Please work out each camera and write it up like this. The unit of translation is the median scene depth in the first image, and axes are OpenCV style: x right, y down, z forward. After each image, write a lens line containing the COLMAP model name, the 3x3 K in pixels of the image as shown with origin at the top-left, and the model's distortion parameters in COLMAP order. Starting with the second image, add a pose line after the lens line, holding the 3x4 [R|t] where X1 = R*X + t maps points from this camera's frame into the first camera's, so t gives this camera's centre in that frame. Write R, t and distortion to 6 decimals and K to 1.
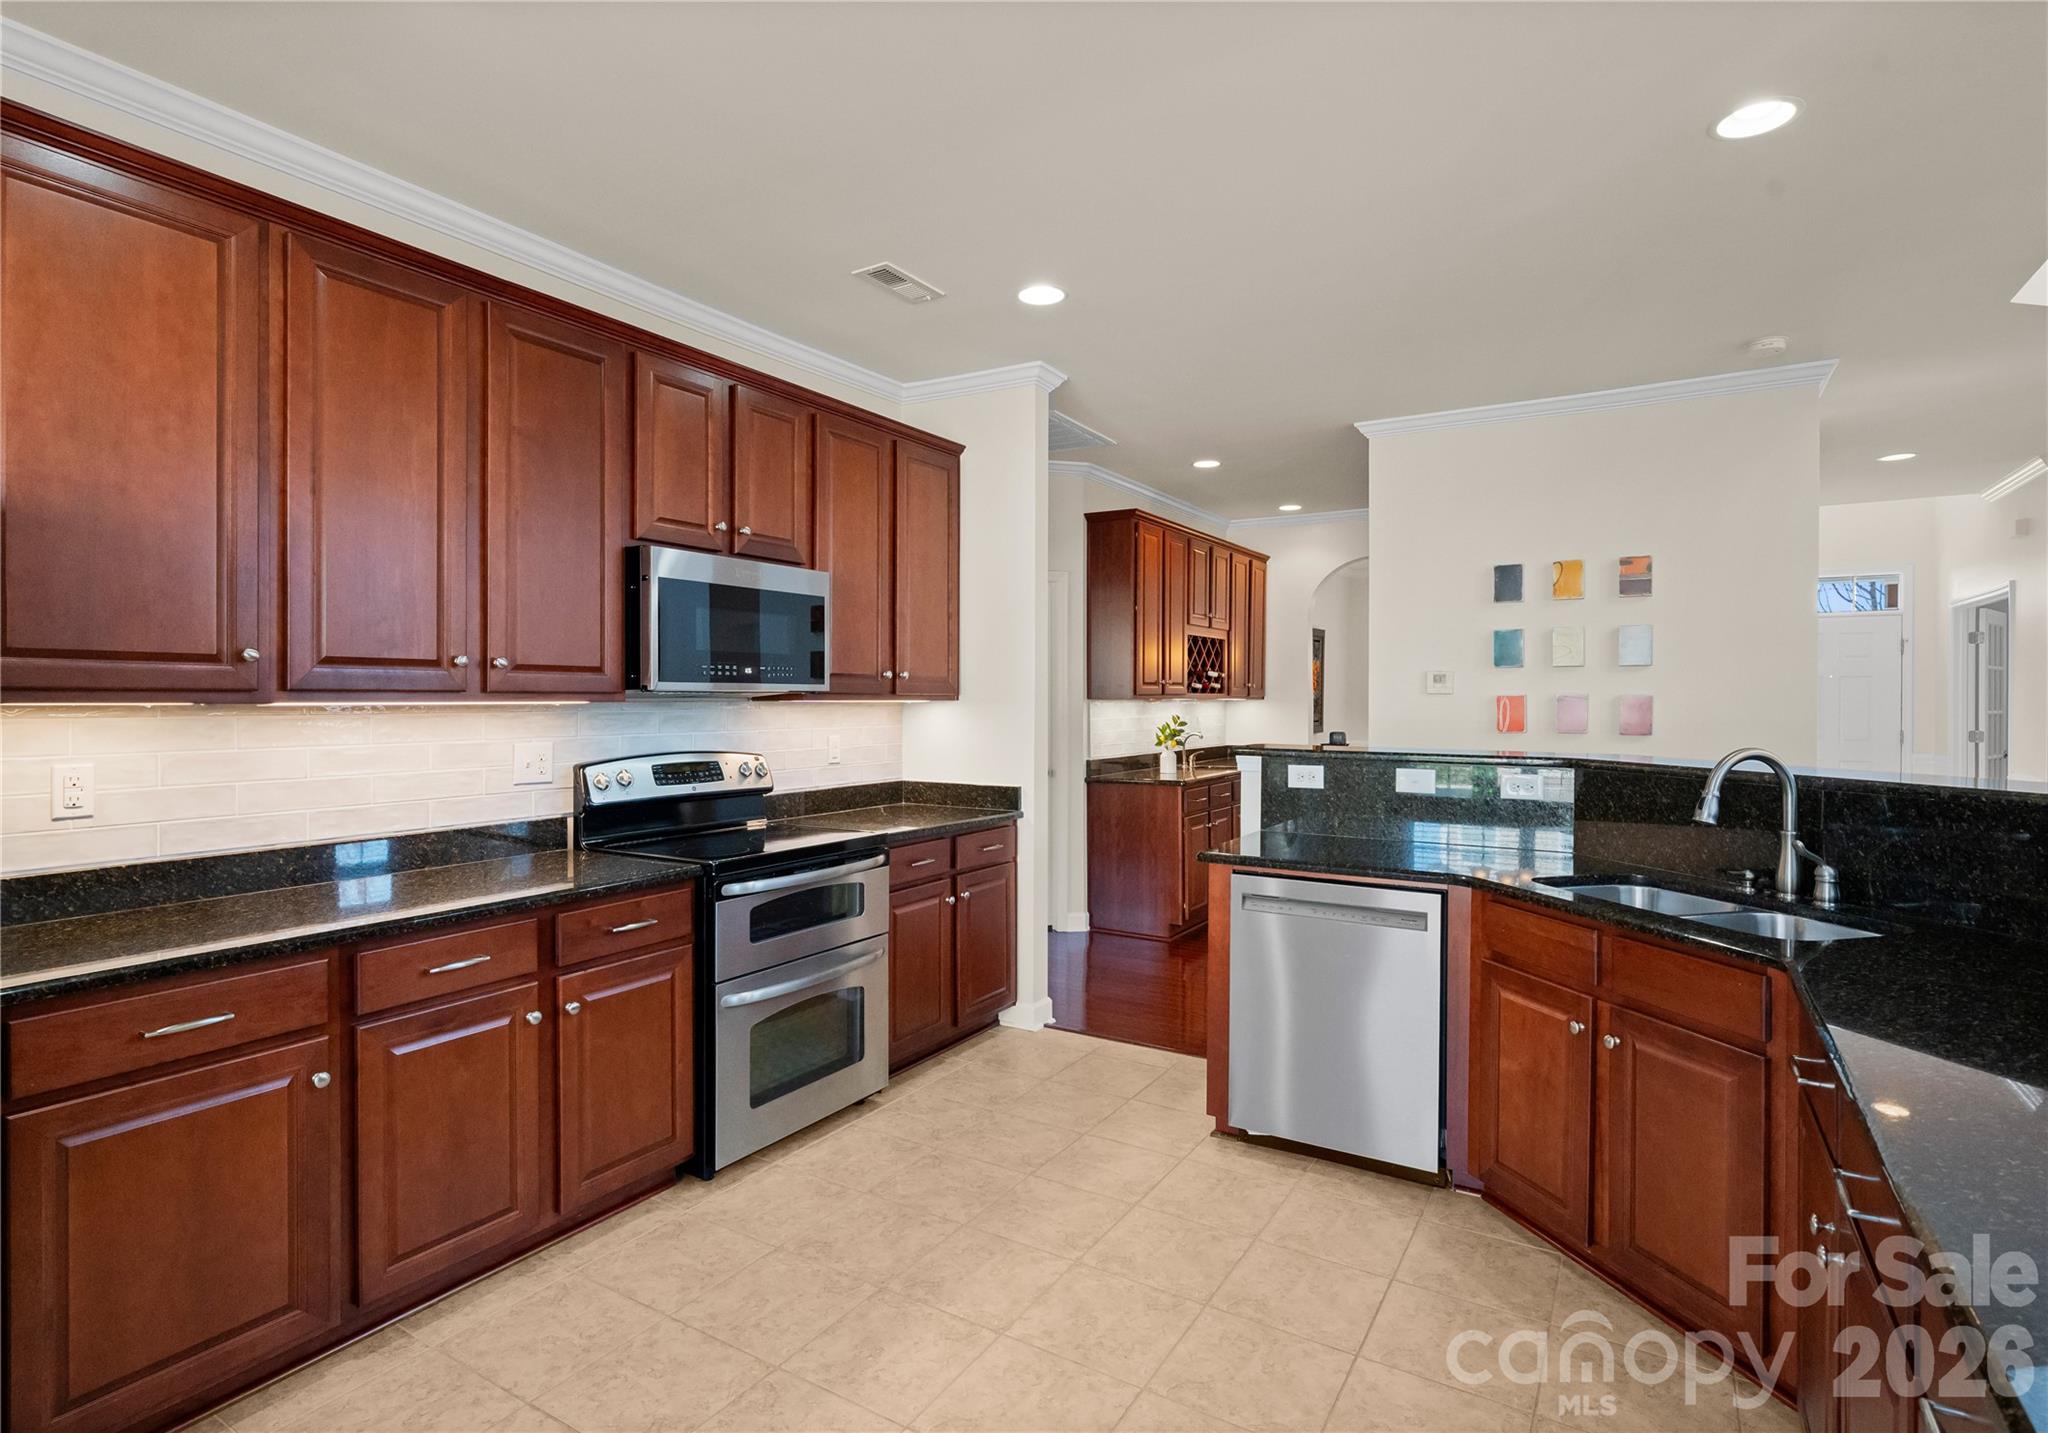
lens RADIAL K [[1020.3, 0, 1020.9], [0, 1020.3, 702.2], [0, 0, 1]] dist [-0.002372, 0.000275]
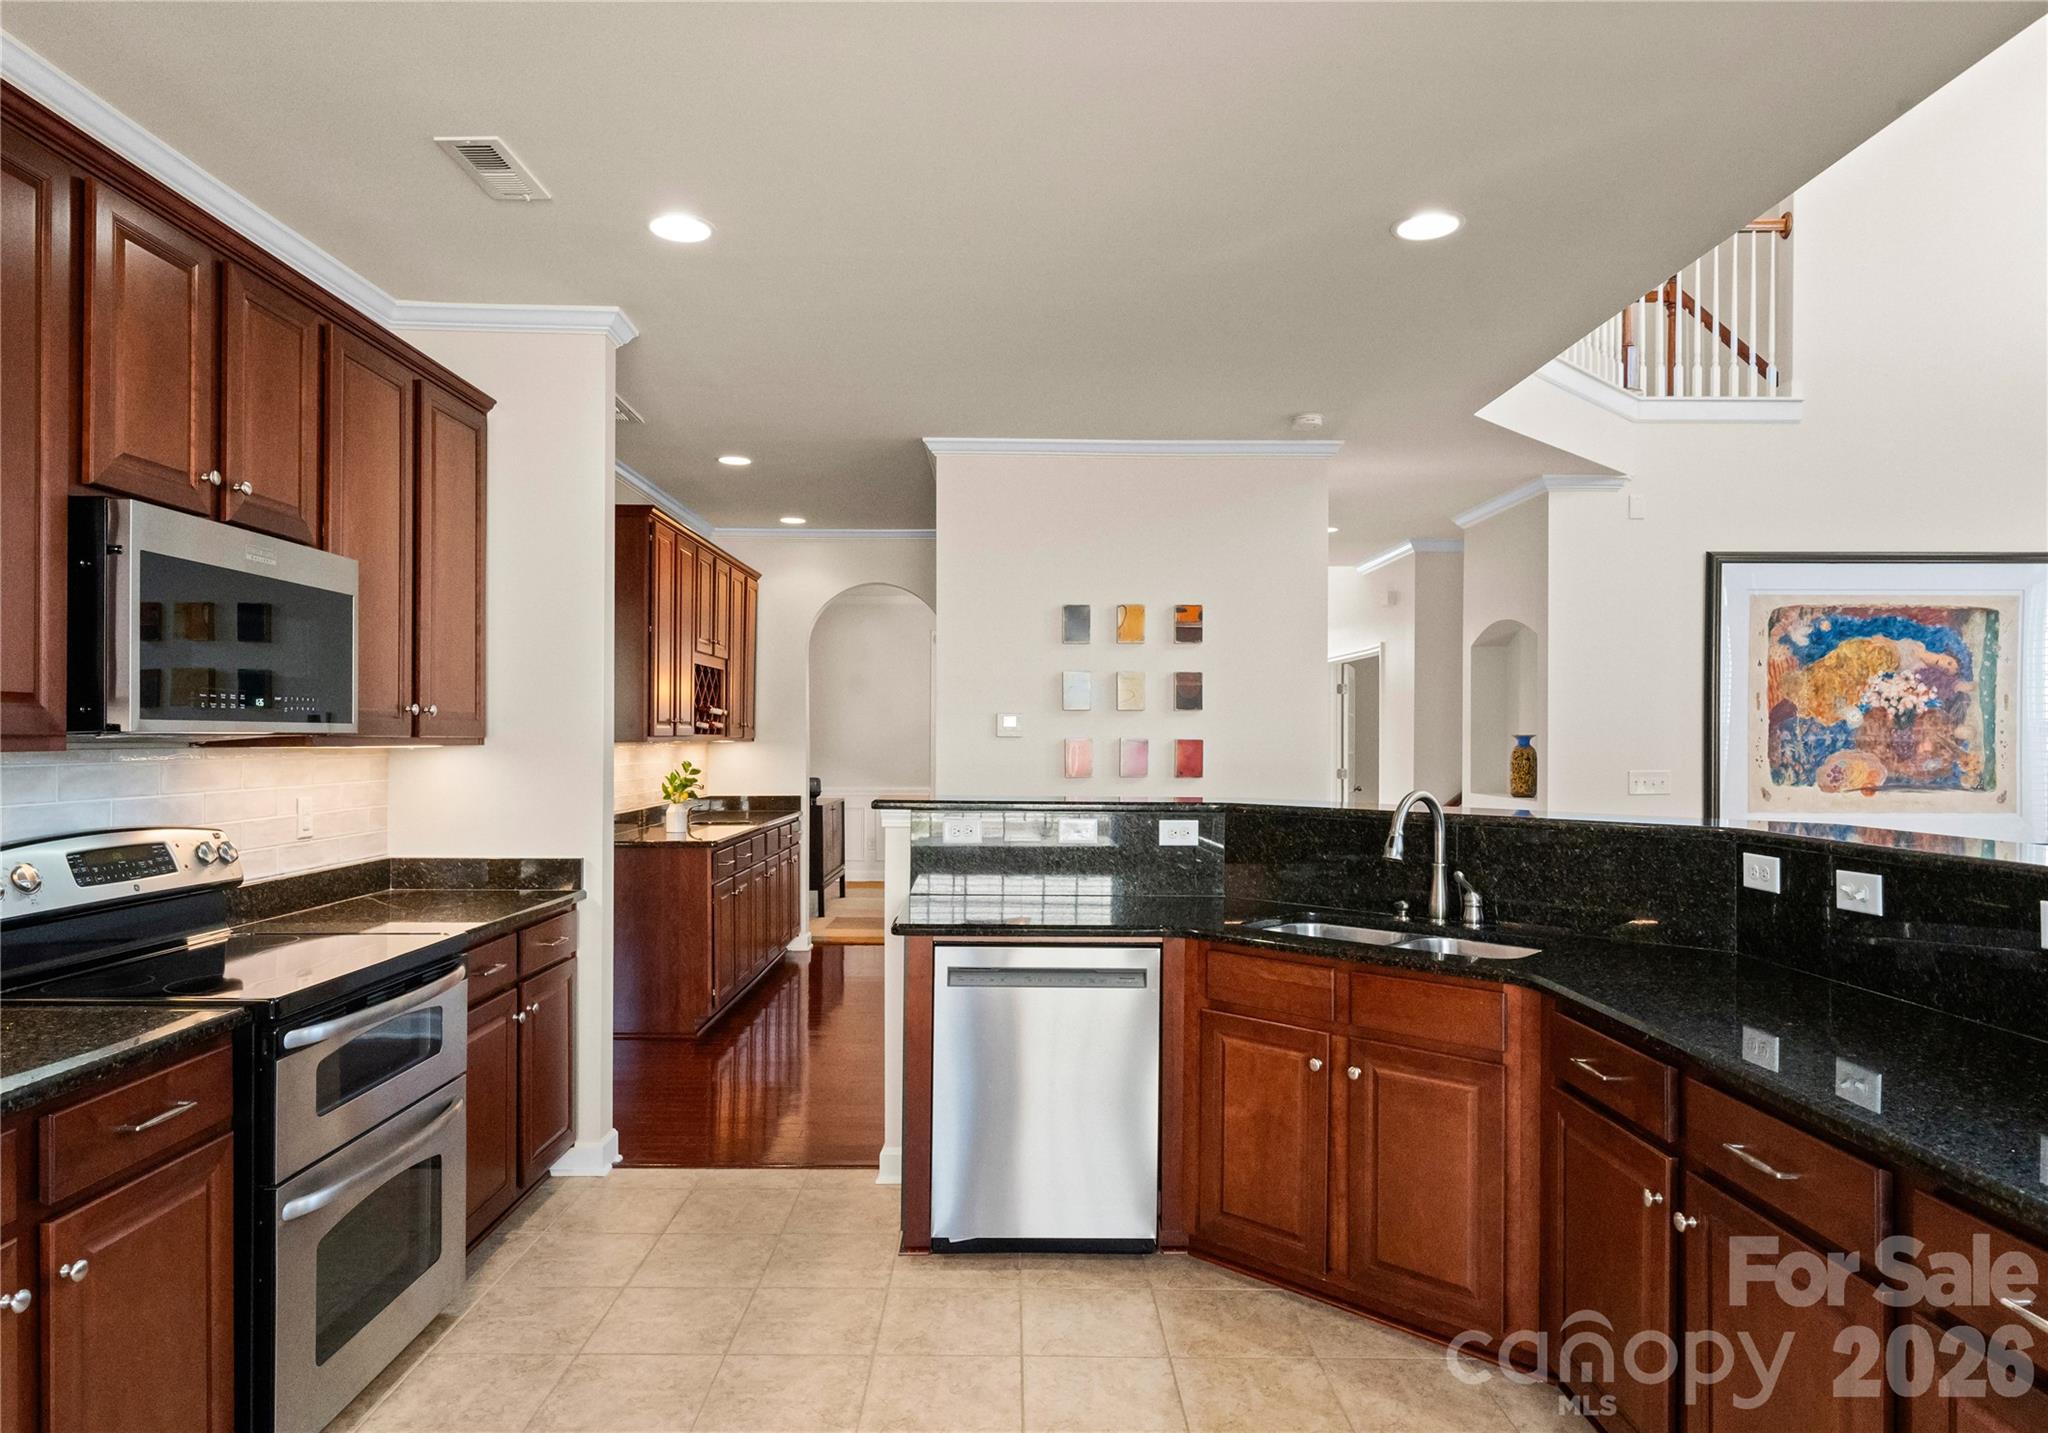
lens RADIAL K [[1195.3, 0, 1005.4], [0, 1195.3, 734.5], [0, 0, 1]] dist [0.002250, -0.002664]
pose [[0.851479, 0.003741, 0.524375, -0.255016], [-0.000465, 0.999980, -0.006380, -0.005342], [-0.524389, 0.005189, 0.851463, 0.092538]]
